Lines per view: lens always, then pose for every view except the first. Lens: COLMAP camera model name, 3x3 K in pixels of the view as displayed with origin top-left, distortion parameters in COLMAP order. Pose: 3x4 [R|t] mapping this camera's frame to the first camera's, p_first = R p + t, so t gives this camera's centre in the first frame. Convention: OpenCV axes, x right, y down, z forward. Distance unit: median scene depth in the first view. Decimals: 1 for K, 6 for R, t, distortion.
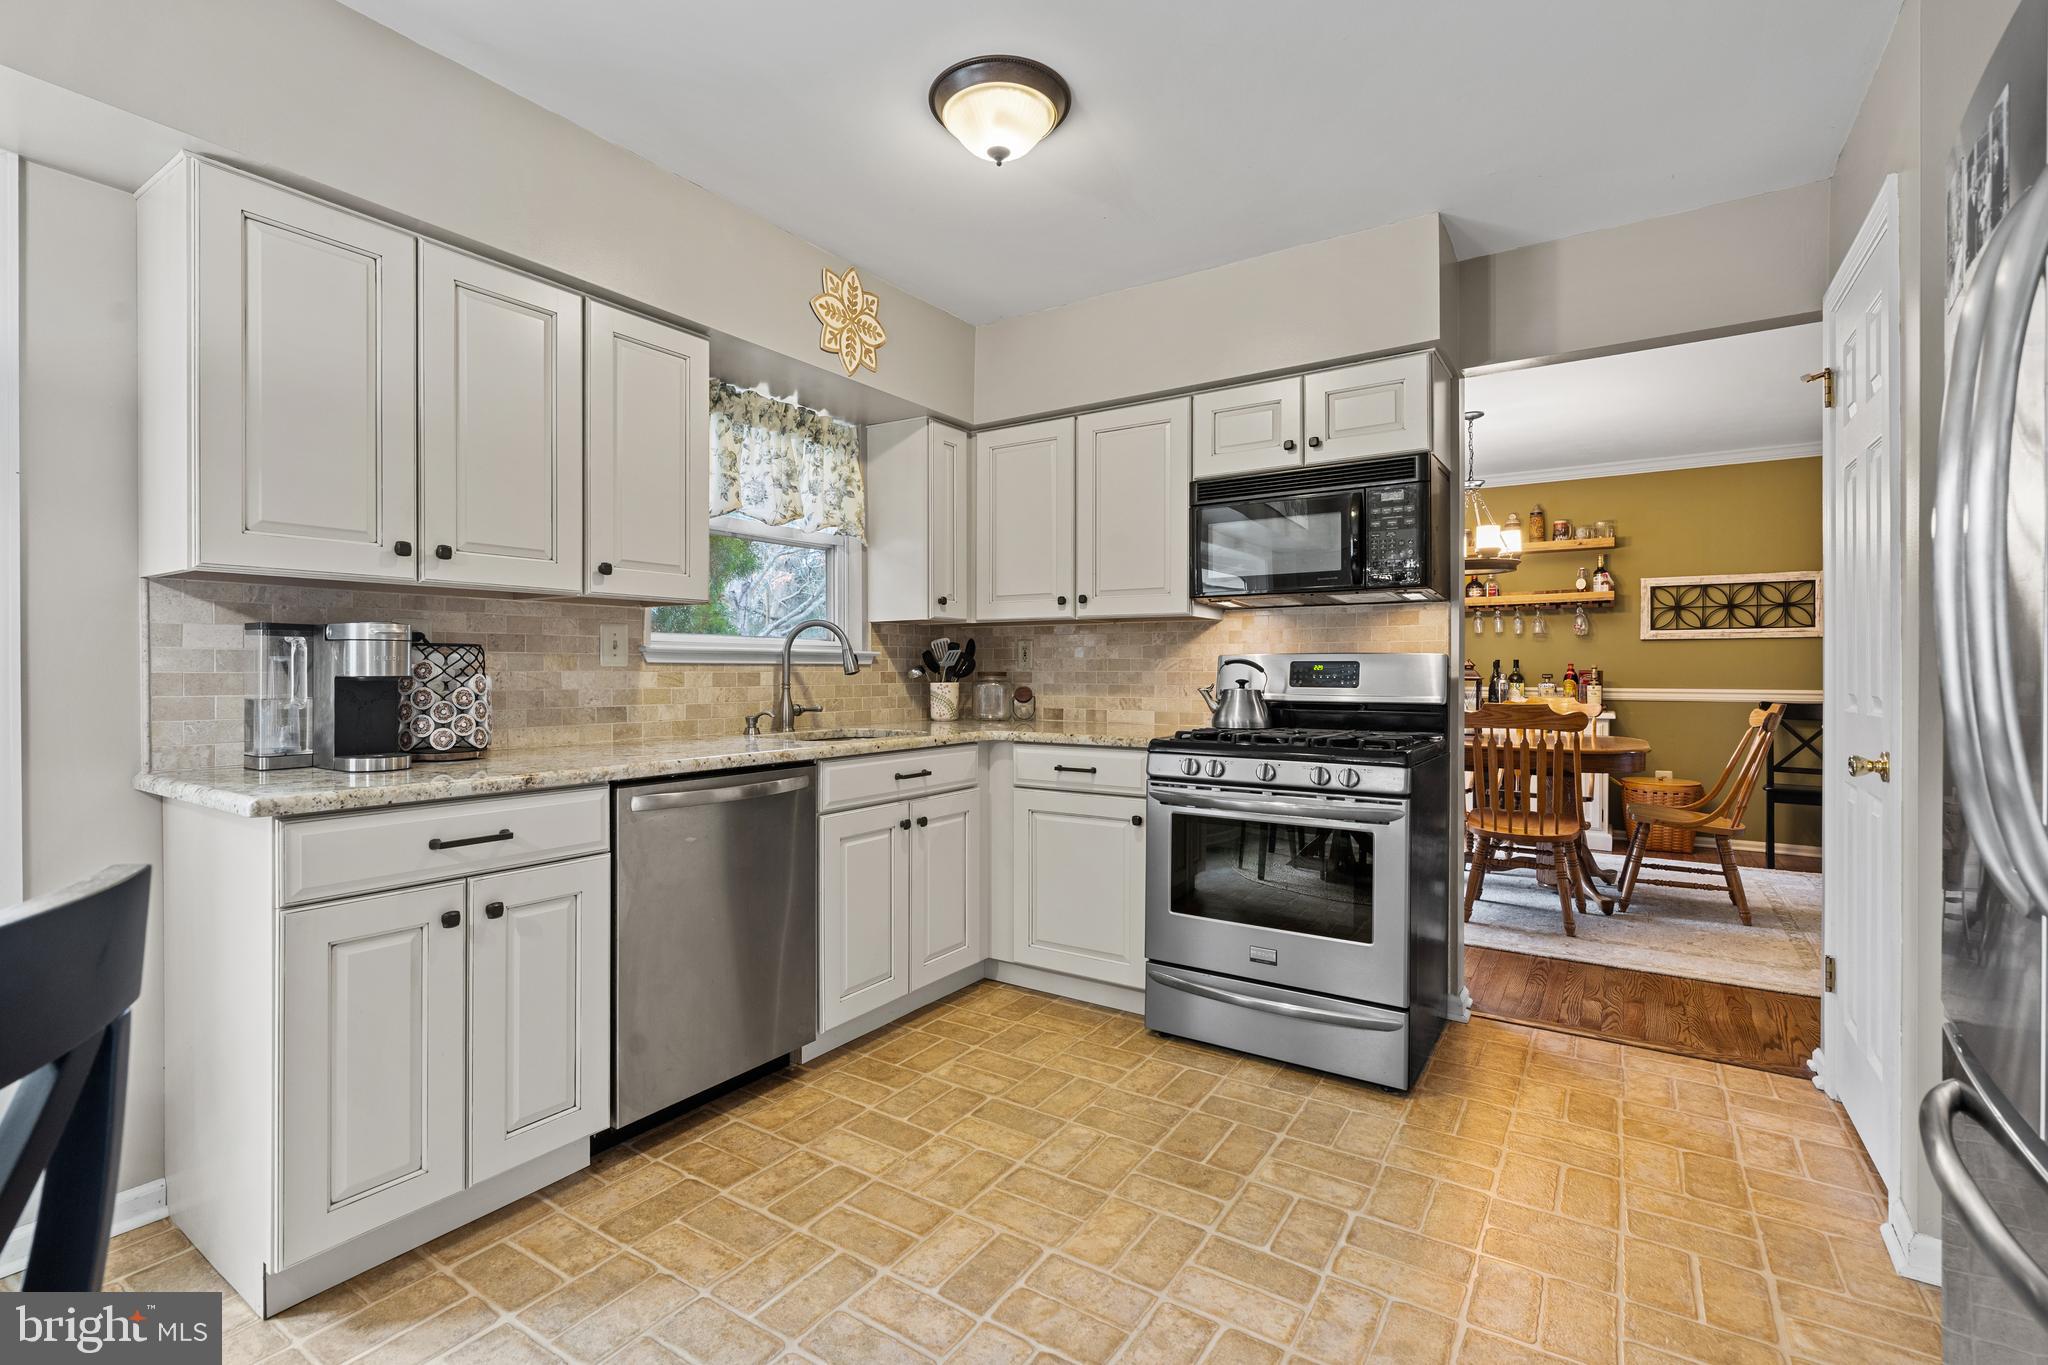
lens RADIAL K [[920.8, 0, 1015.8], [0, 920.8, 672.0], [0, 0, 1]] dist [-0.001446, 0.001590]
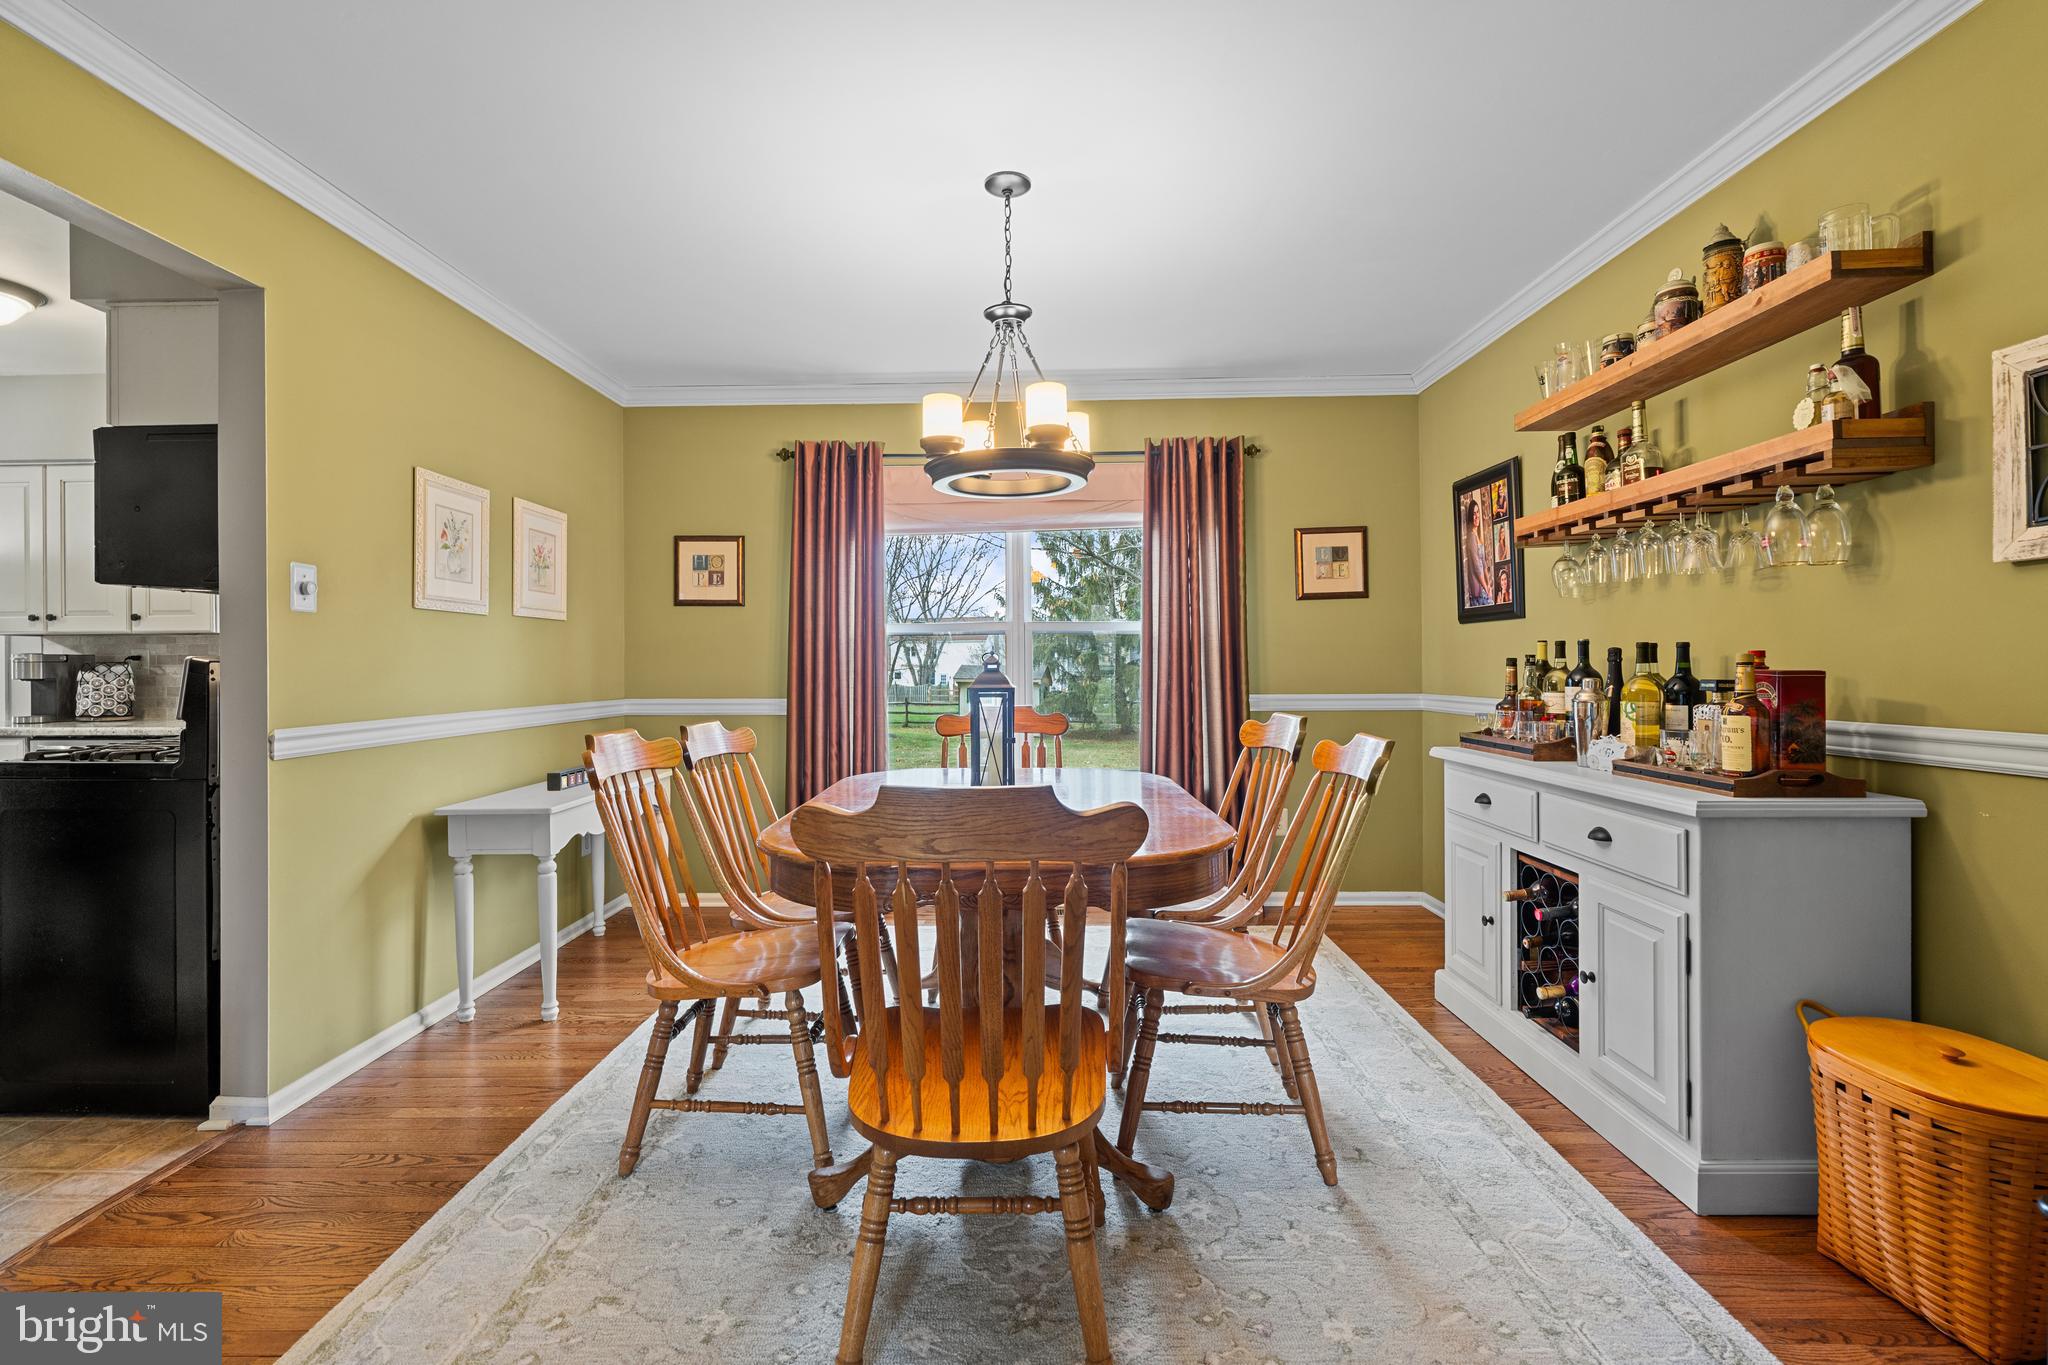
lens RADIAL K [[920.8, 0, 1026.7], [0, 920.8, 666.4], [0, 0, 1]] dist [-0.001446, 0.001590]
pose [[0.551019, -0.001450, -0.834491, 0.754124], [0.003347, 0.999994, 0.000472, -0.004115], [0.834486, -0.003053, 0.551021, 0.589144]]
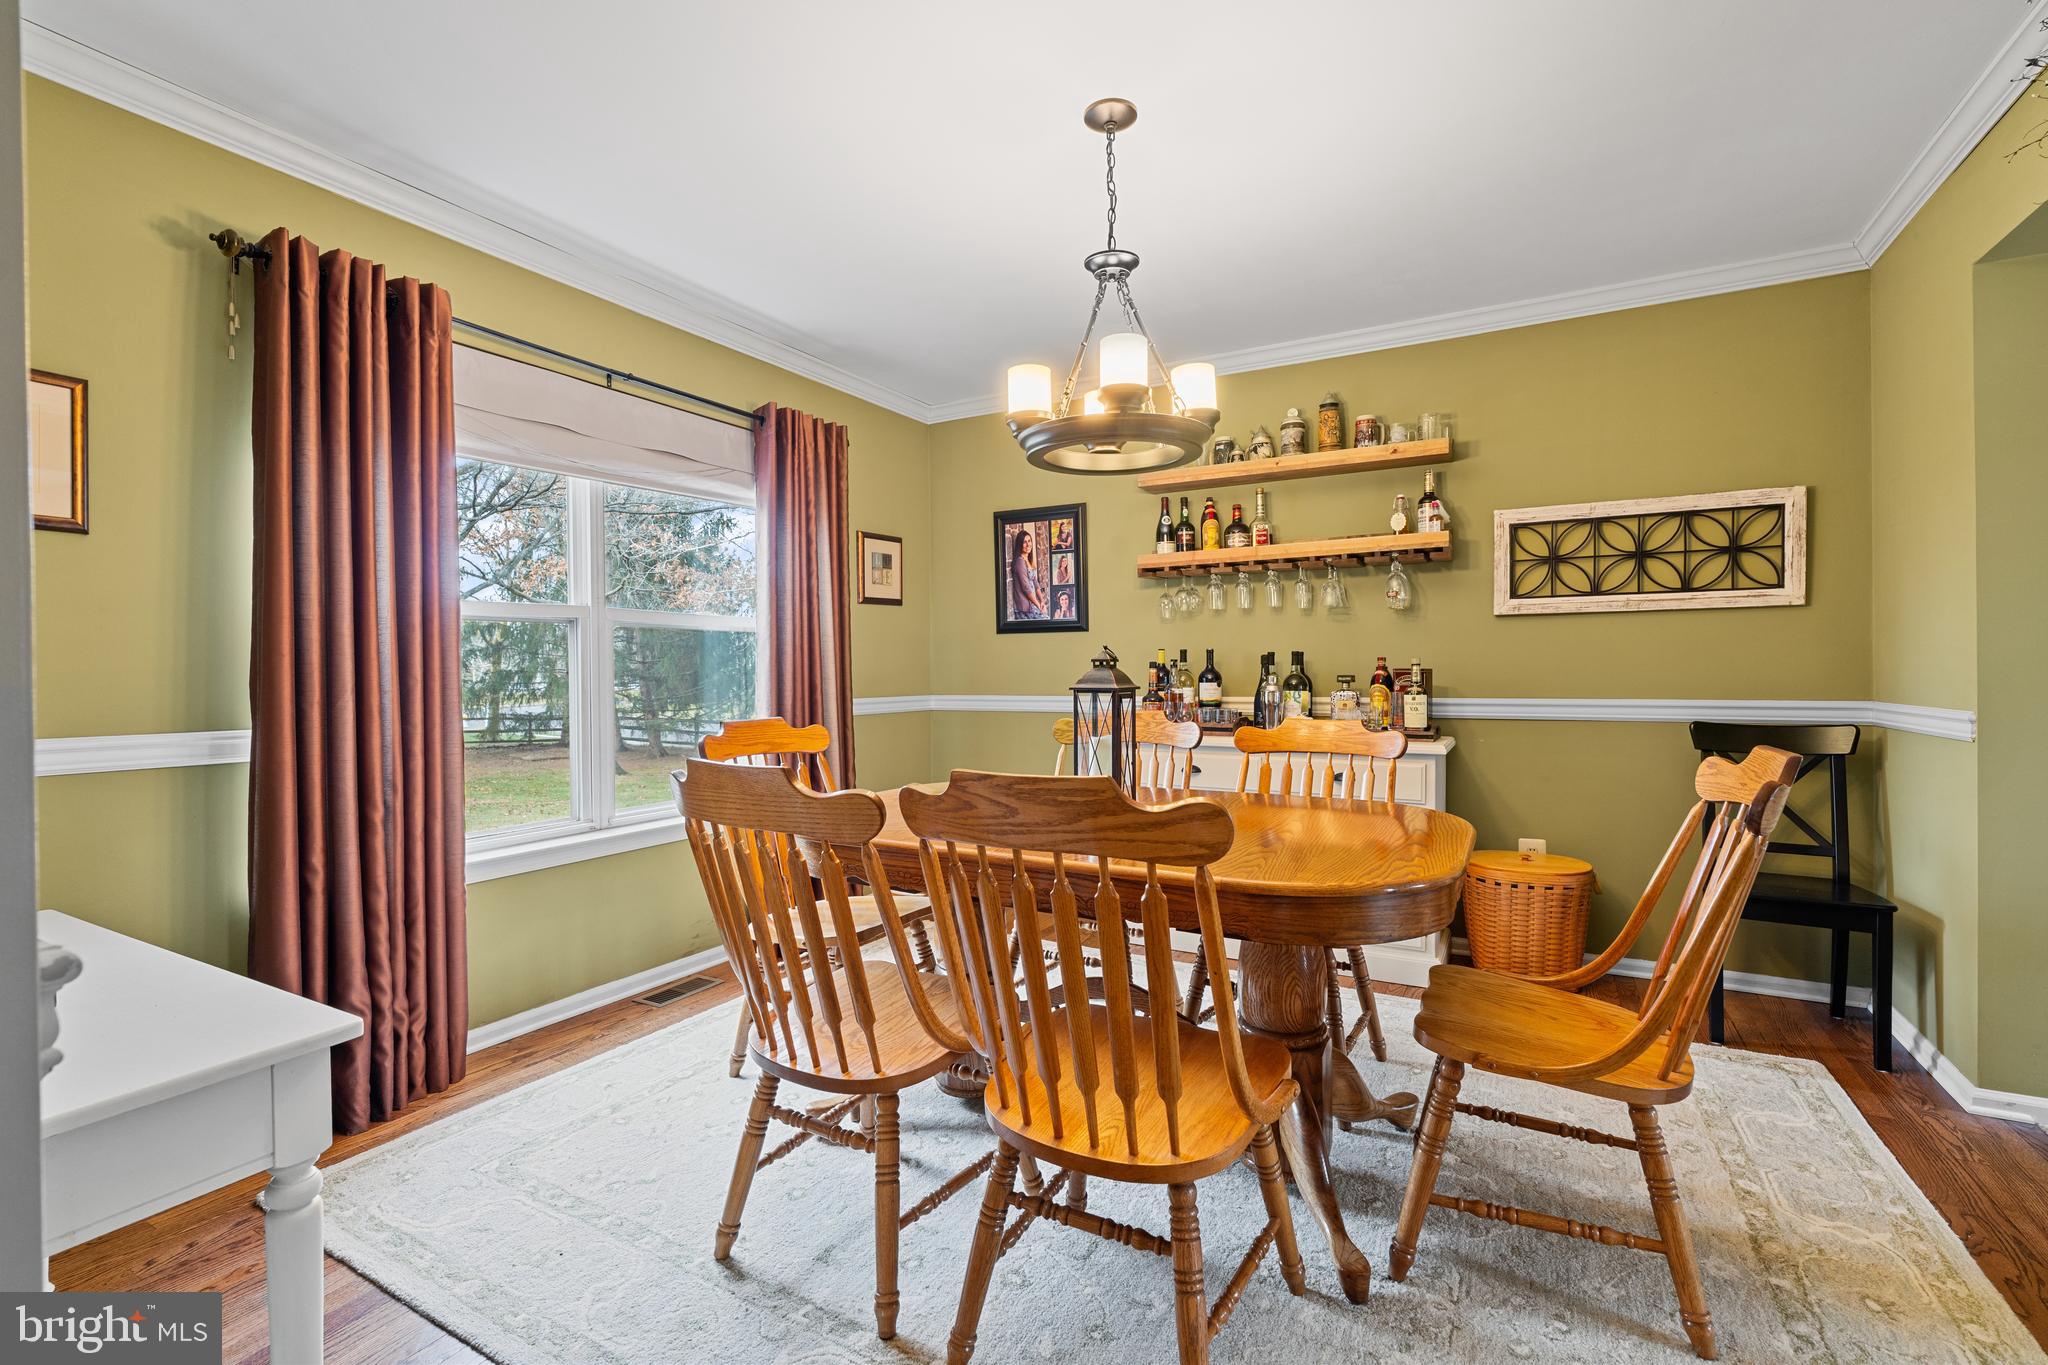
lens RADIAL K [[920.8, 0, 1024.6], [0, 920.8, 677.7], [0, 0, 1]] dist [-0.001446, 0.001590]
pose [[0.996894, -0.006721, 0.078470, 0.336982], [0.006311, 0.999965, 0.005473, -0.000653], [-0.078504, -0.004961, 0.996901, 0.442472]]
